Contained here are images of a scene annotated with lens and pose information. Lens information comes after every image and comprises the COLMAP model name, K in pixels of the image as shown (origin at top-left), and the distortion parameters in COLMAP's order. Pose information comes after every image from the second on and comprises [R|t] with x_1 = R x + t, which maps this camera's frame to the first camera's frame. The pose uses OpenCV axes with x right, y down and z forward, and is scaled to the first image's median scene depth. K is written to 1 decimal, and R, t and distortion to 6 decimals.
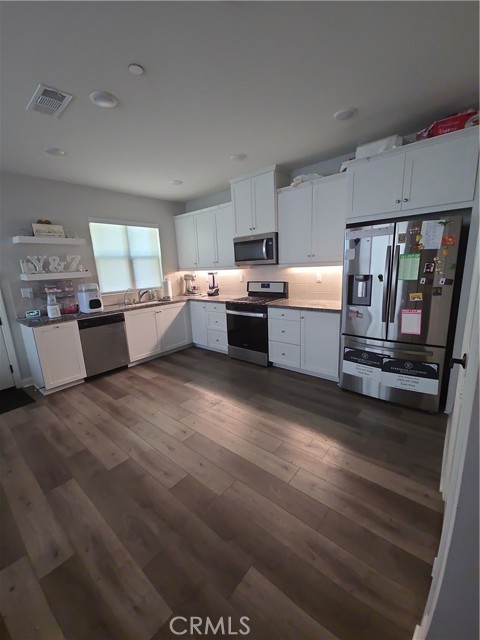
lens RADIAL K [[260.7, 0, 236.6], [0, 260.7, 319.0], [0, 0, 1]] dist [-0.001313, -0.000634]
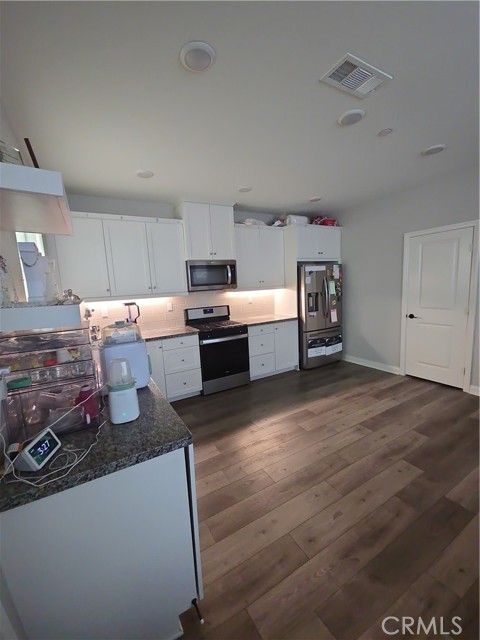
lens RADIAL K [[260.7, 0, 236.6], [0, 260.7, 319.0], [0, 0, 1]] dist [-0.001313, -0.000634]
pose [[0.341736, -0.092284, 0.935254, -0.862456], [0.227719, 0.973642, 0.012864, -0.096453], [-0.911790, 0.208579, 0.353744, 0.620378]]
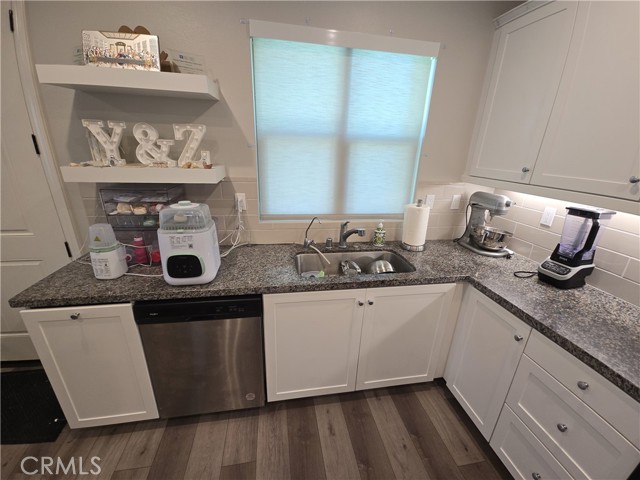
lens RADIAL K [[260.7, 0, 320.0], [0, 260.7, 240.0], [0, 0, 1]] dist [-0.001313, -0.000634]
pose [[0.767630, 0.281698, -0.575665, -0.185970], [-0.196419, 0.958406, 0.207071, -0.189812], [0.610052, -0.045882, 0.791032, 0.770718]]
